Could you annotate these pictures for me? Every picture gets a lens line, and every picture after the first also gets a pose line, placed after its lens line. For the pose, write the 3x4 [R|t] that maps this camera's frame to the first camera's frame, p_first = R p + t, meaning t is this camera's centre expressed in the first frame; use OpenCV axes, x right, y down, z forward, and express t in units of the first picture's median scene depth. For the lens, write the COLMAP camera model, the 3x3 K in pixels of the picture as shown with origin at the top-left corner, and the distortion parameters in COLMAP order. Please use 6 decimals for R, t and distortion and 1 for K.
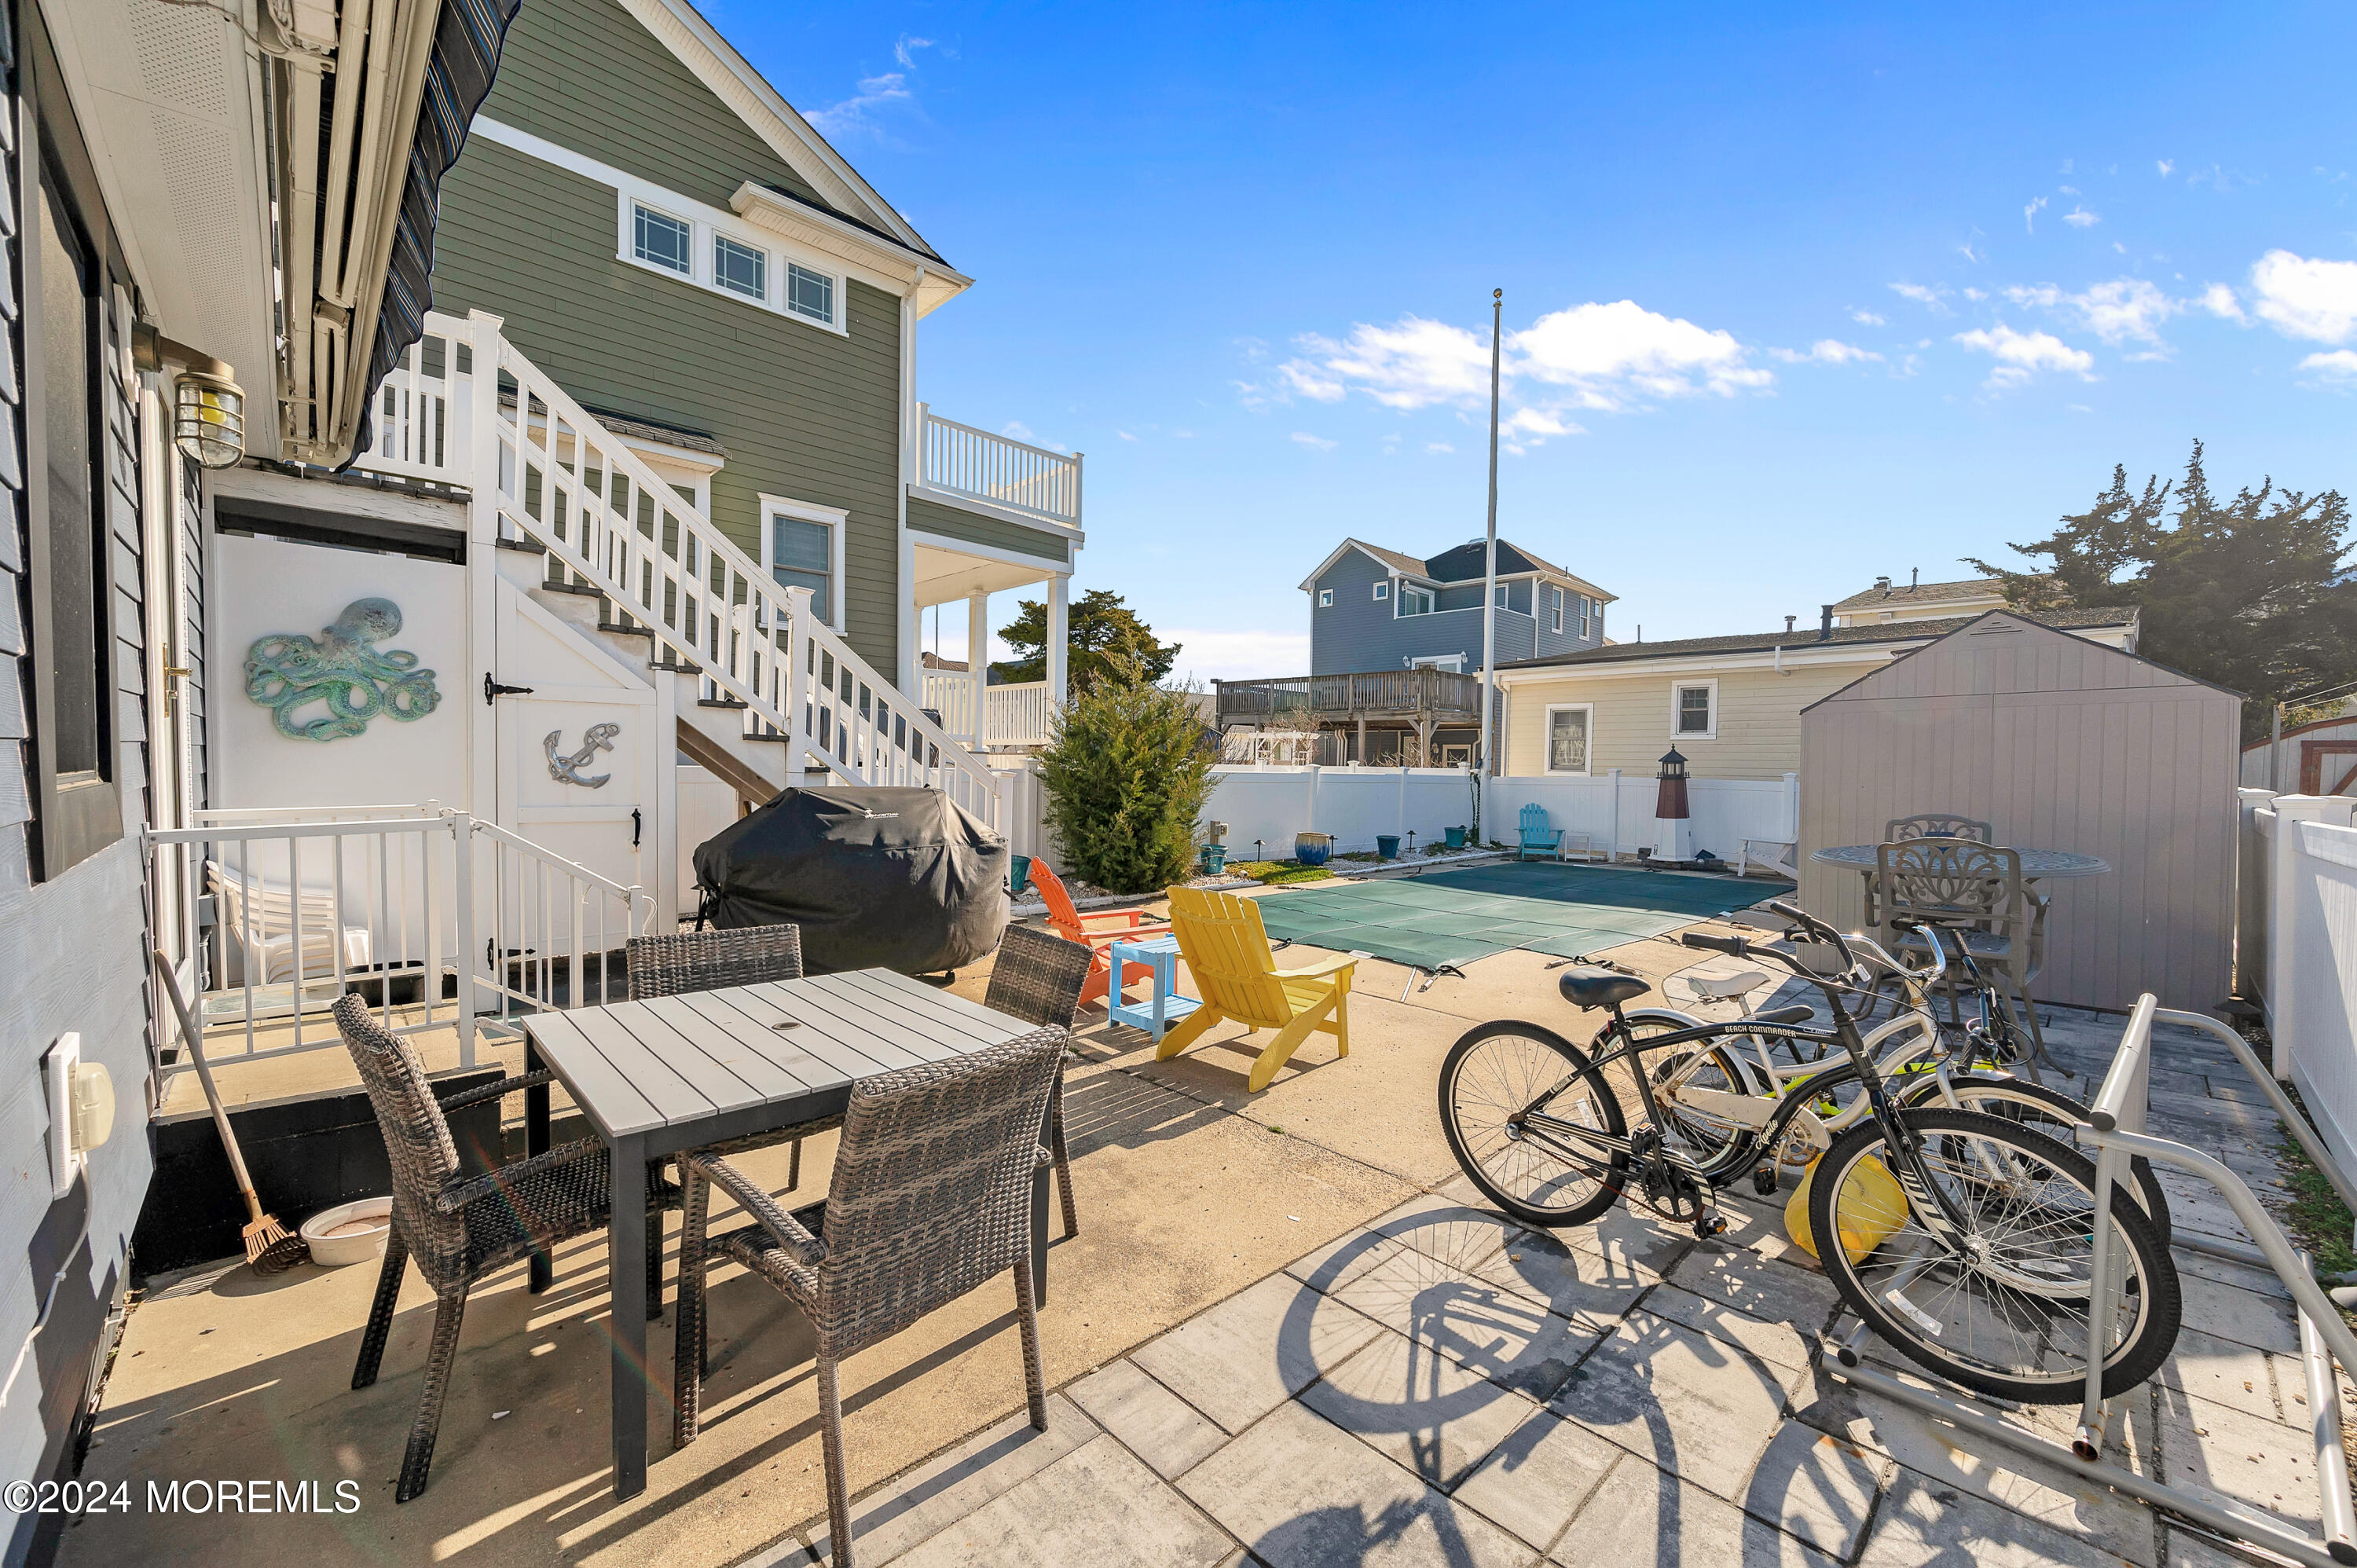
lens RADIAL K [[932.3, 0, 1178.5], [0, 932.3, 784.0], [0, 0, 1]] dist [0.001064, -0.000044]
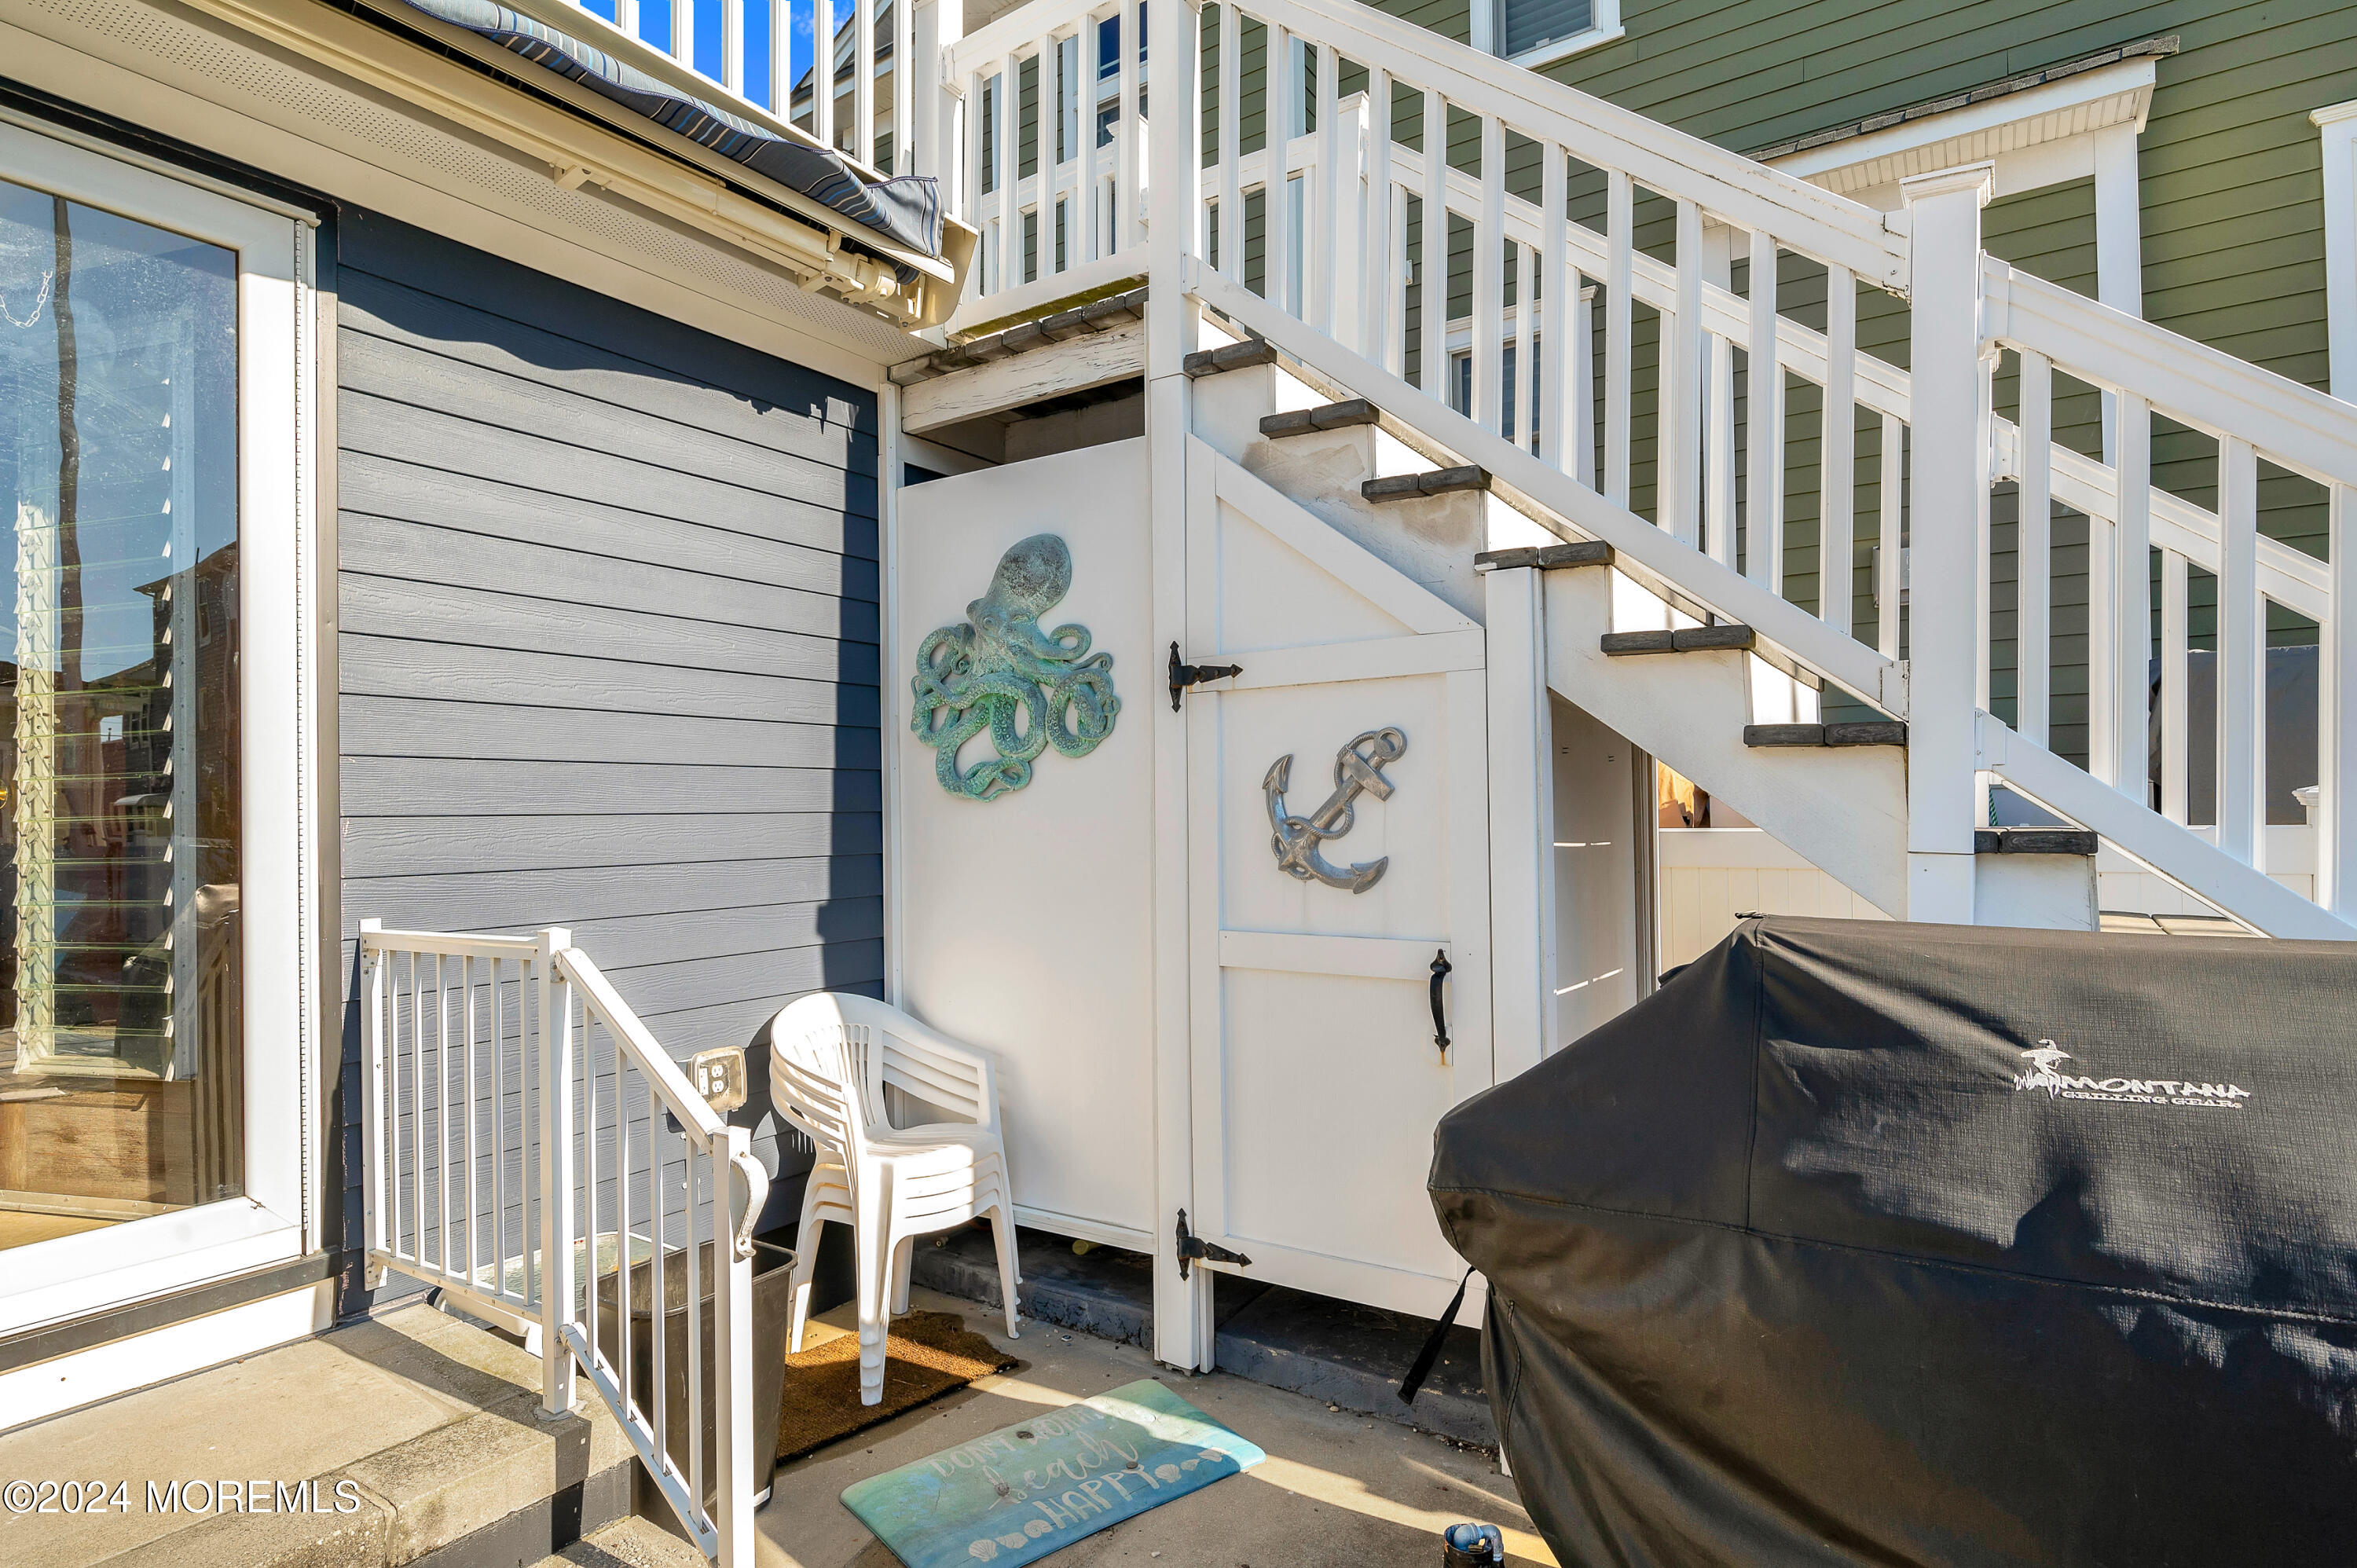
lens RADIAL K [[1247.6, 0, 1178.5], [0, 1247.6, 784.0], [0, 0, 1]] dist [-0.002225, -0.000482]
pose [[0.231831, -0.046738, -0.971633, -0.127290], [0.000682, 0.998853, -0.047884, -0.017639], [0.972756, 0.010438, 0.231597, 0.853260]]
